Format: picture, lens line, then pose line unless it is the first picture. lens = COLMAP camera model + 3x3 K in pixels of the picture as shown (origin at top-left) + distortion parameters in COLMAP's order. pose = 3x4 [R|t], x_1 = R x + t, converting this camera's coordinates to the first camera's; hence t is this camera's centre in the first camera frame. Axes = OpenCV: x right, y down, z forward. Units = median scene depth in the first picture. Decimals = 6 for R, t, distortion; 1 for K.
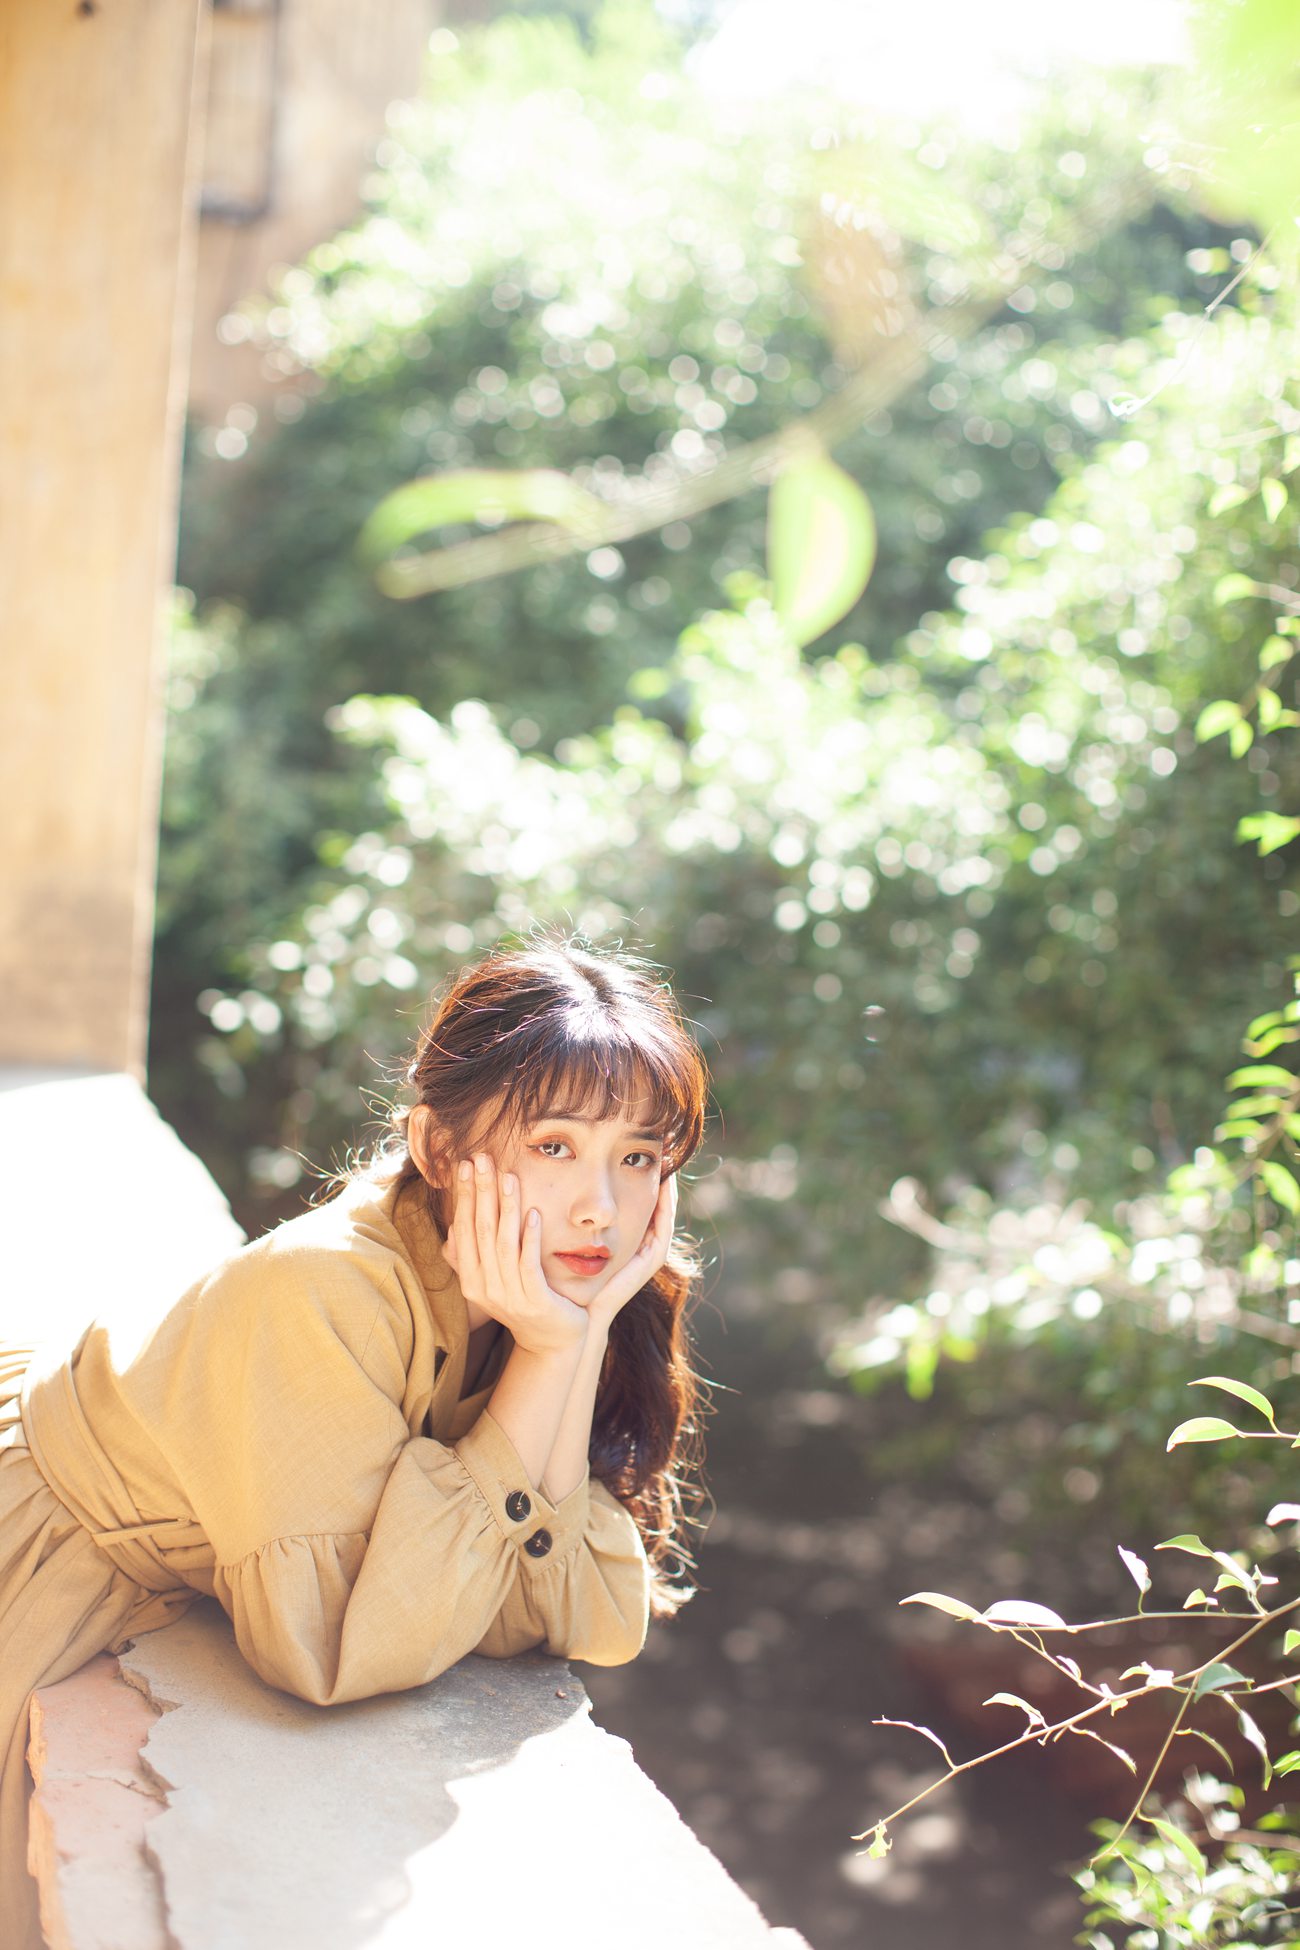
lens RADIAL K [[2841.4, 0, 660.7], [0, 2841.4, 967.0], [0, 0, 1]] dist [-0.103394, 0.000000]
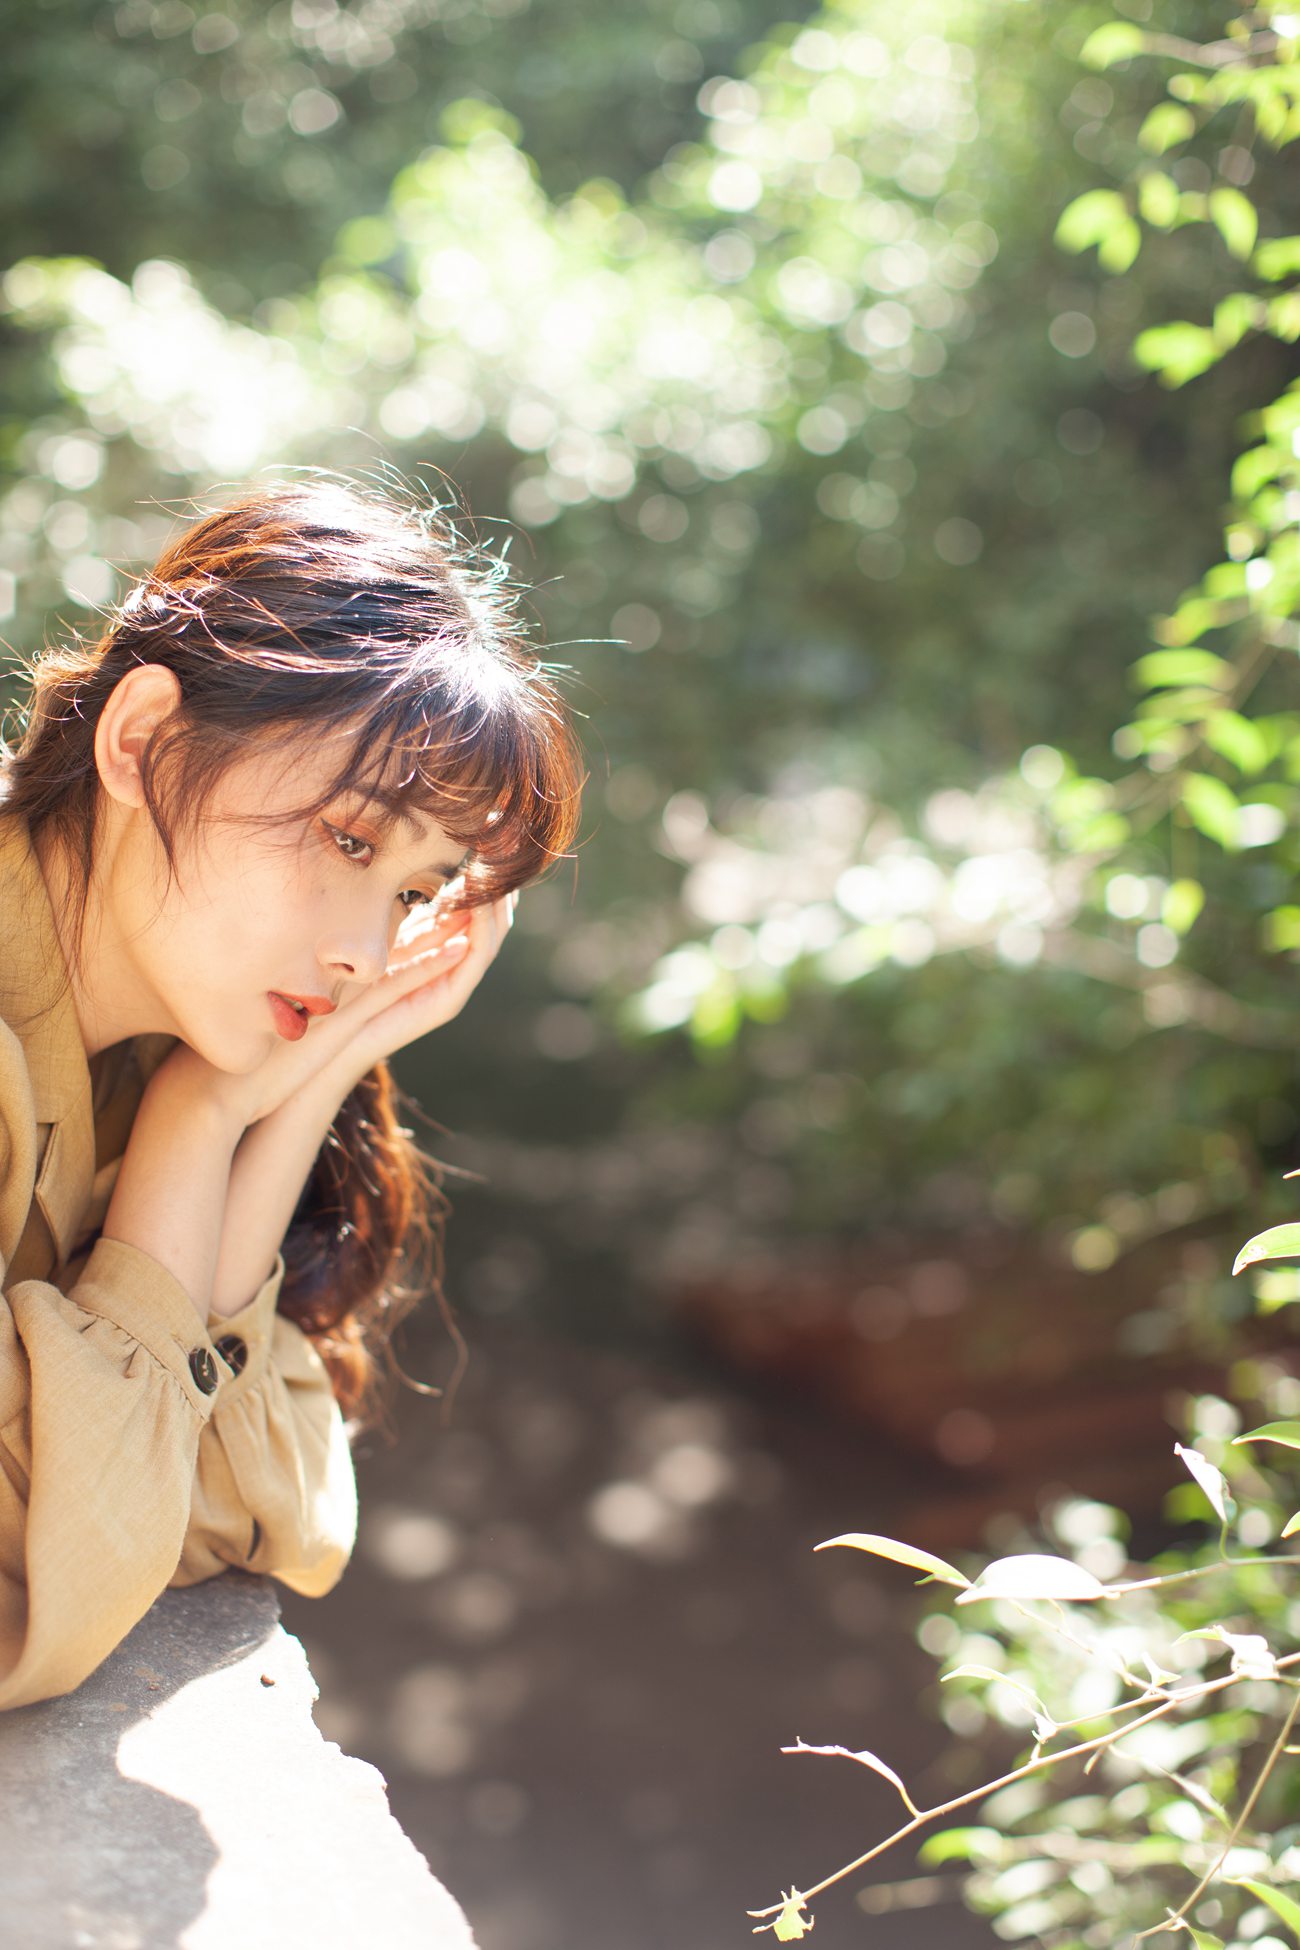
lens RADIAL K [[2860.9, 0, 649.5], [0, 2860.9, 972.2], [0, 0, 1]] dist [-0.168357, 0.000000]
pose [[0.995603, -0.038021, 0.085605, 0.000311], [0.025858, 0.989961, 0.138955, 0.004548], [-0.090029, -0.136130, 0.986592, 0.112333]]
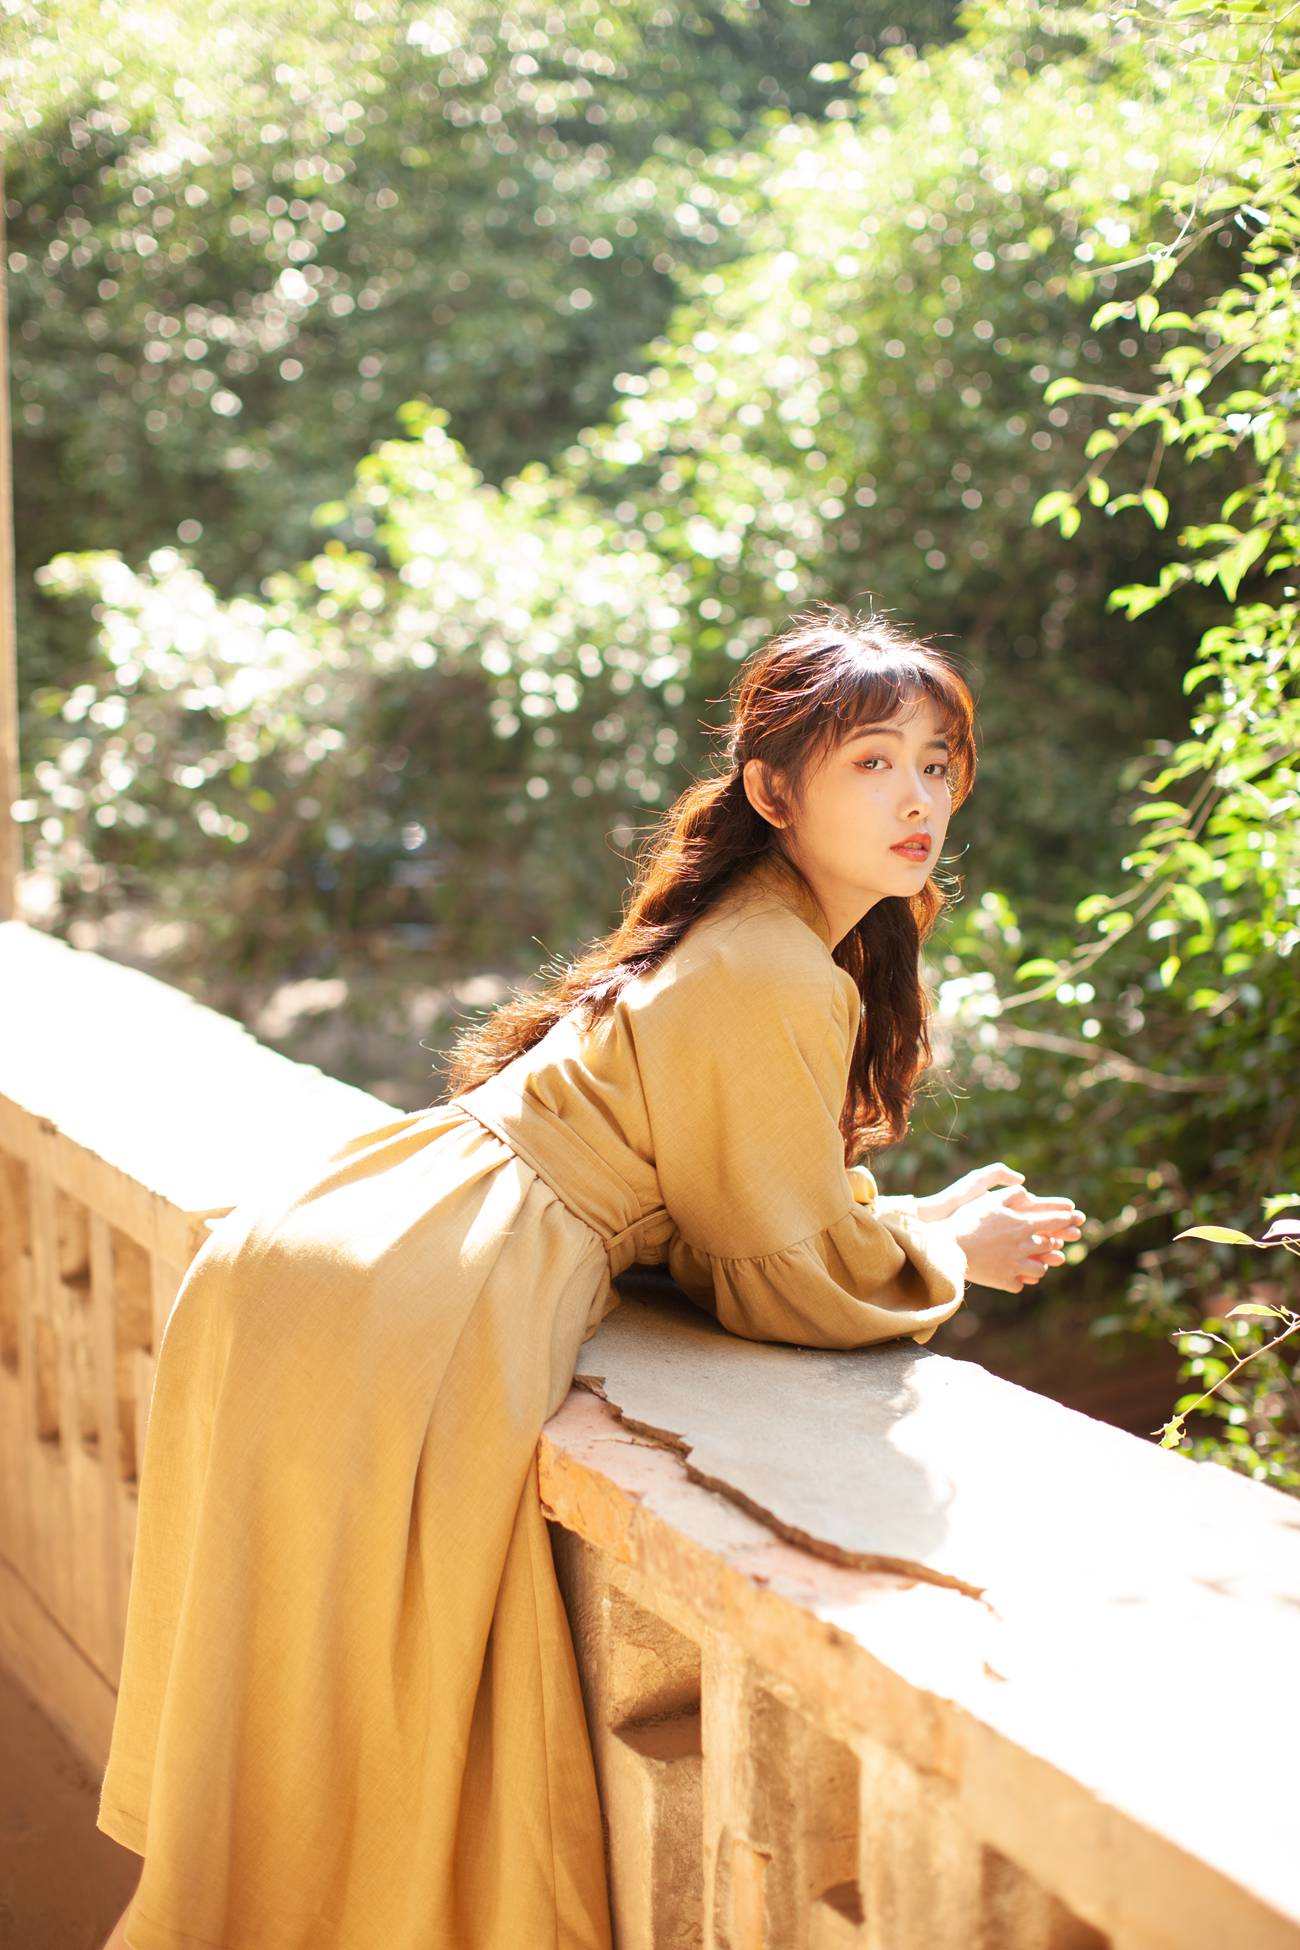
lens RADIAL K [[2841.4, 0, 636.6], [0, 2841.4, 979.1], [0, 0, 1]] dist [-0.103394, 0.000000]
pose [[0.979164, -0.107963, 0.171994, -0.096351], [0.095494, 0.992273, 0.079216, -0.002307], [-0.179217, -0.061141, 0.981908, -0.053317]]
